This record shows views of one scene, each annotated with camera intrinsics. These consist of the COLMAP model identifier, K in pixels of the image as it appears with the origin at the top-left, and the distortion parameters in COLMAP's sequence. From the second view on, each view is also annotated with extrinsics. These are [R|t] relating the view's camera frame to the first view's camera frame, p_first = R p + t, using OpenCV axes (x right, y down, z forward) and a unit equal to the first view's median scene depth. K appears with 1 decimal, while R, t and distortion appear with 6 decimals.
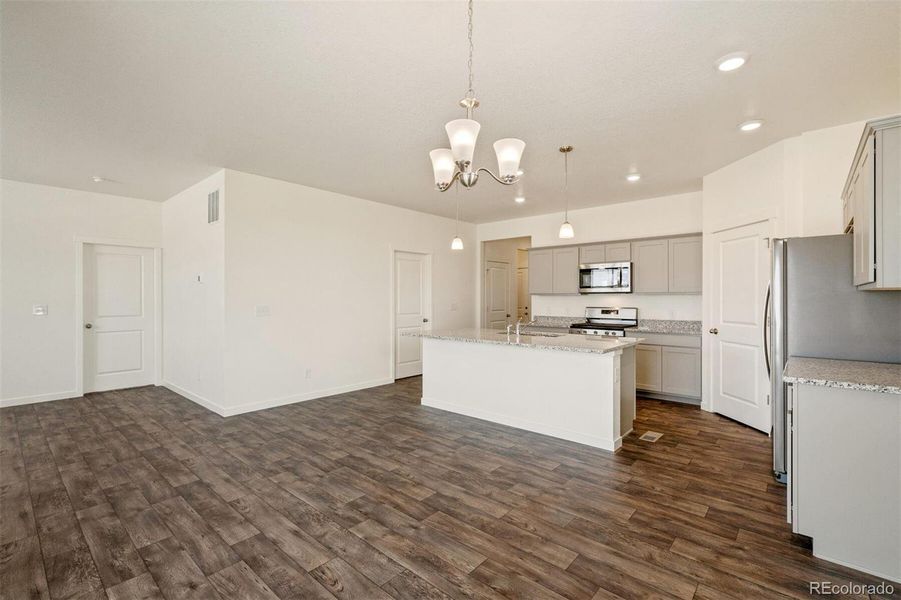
lens RADIAL K [[405.6, 0, 448.7], [0, 405.6, 296.8], [0, 0, 1]] dist [-0.003967, 0.000400]
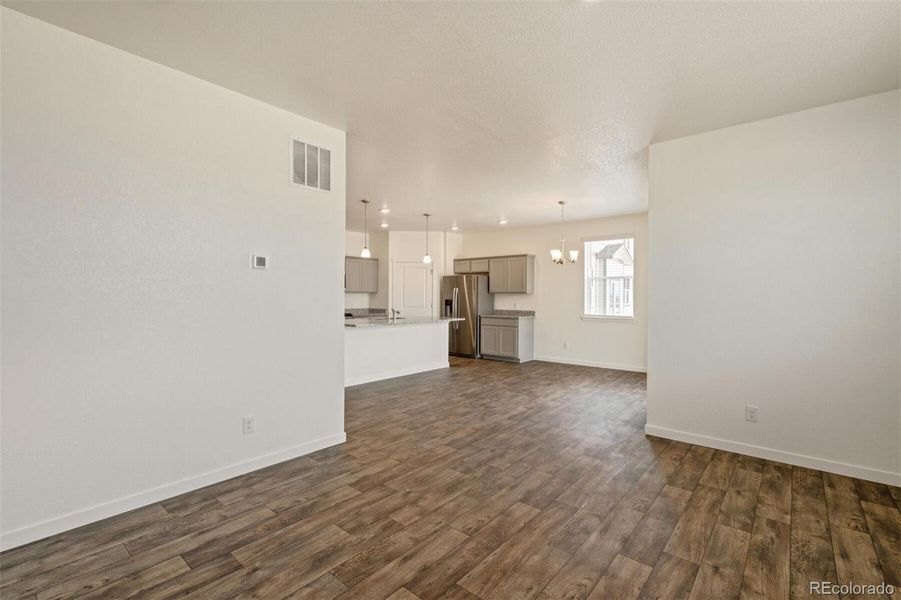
lens RADIAL K [[405.6, 0, 448.7], [0, 405.6, 296.8], [0, 0, 1]] dist [-0.003967, 0.000400]
pose [[-0.015034, -0.001604, 0.999886, -1.554948], [-0.008464, 0.999963, 0.001477, 0.006251], [-0.999851, -0.008441, -0.015047, 0.922226]]
